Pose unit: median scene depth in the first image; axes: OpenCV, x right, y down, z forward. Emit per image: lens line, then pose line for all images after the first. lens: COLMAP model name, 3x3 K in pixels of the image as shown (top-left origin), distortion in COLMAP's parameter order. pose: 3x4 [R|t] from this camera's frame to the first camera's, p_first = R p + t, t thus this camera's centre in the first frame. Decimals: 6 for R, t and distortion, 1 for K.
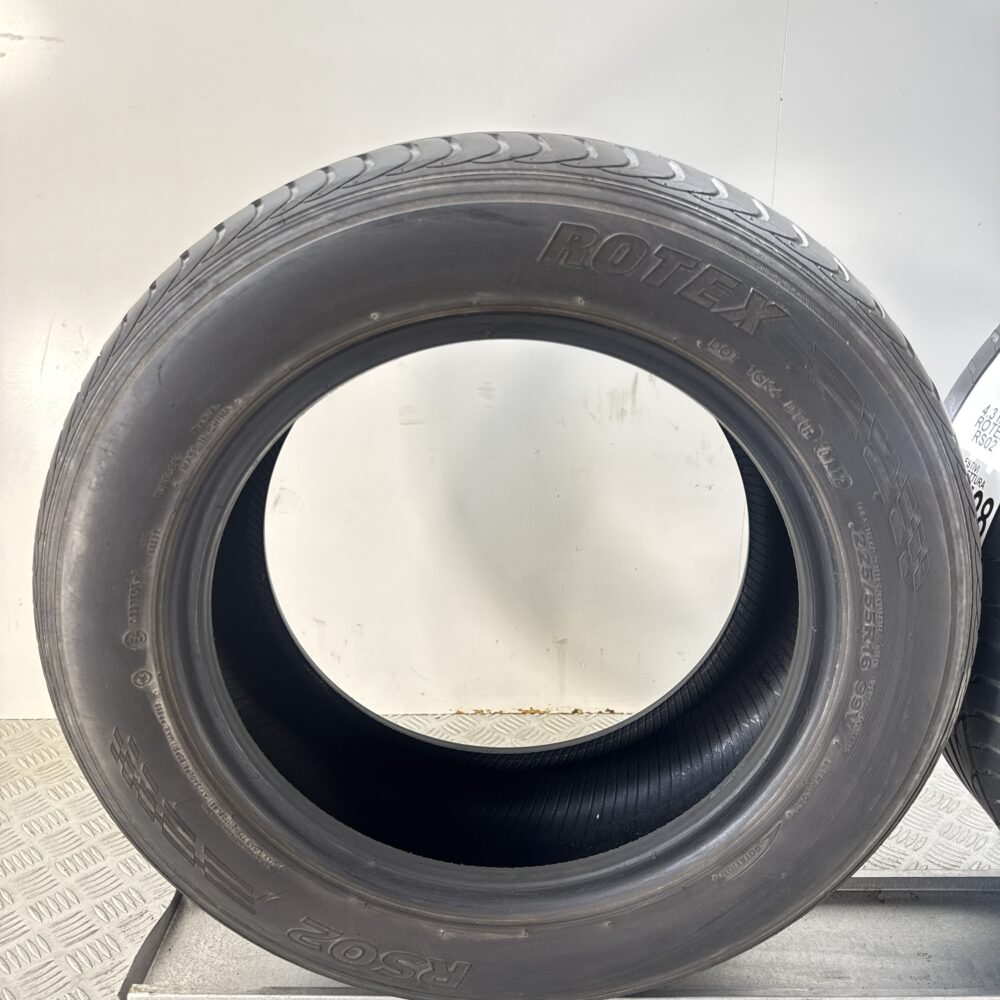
lens RADIAL K [[940.8, 0, 500.0], [0, 940.8, 500.0], [0, 0, 1]] dist [0.117039, -0.273670]
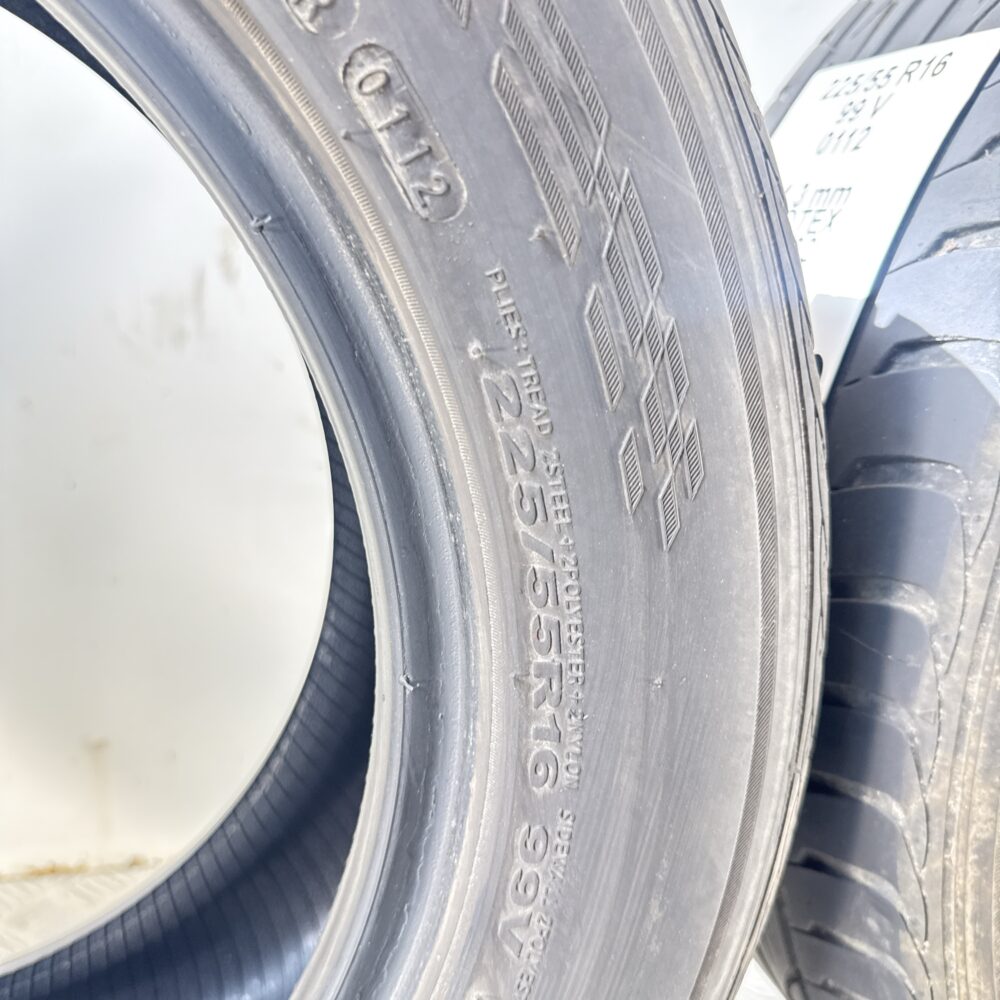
lens RADIAL K [[938.2, 0, 503.5], [0, 938.2, 509.8], [0, 0, 1]] dist [0.123440, -0.356444]
pose [[0.965697, -0.012338, 0.259377, 0.292381], [0.031724, 0.996994, -0.070688, 0.103192], [-0.257725, 0.076491, 0.963186, 0.688842]]
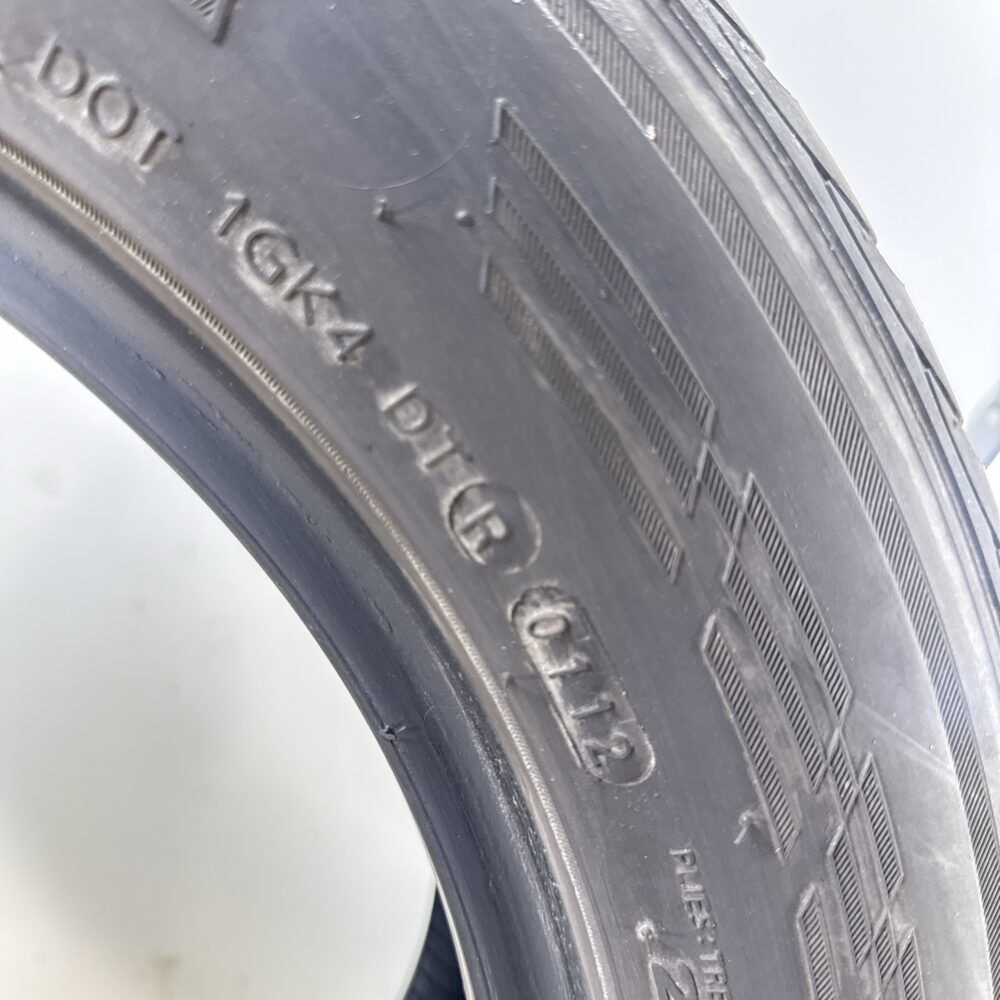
lens RADIAL K [[938.2, 0, 503.5], [0, 938.2, 509.8], [0, 0, 1]] dist [0.123440, -0.356444]
pose [[0.984466, 0.099025, 0.144983, 0.283718], [-0.071031, 0.979807, -0.186905, -0.032530], [-0.160564, 0.173704, 0.971620, 0.742218]]
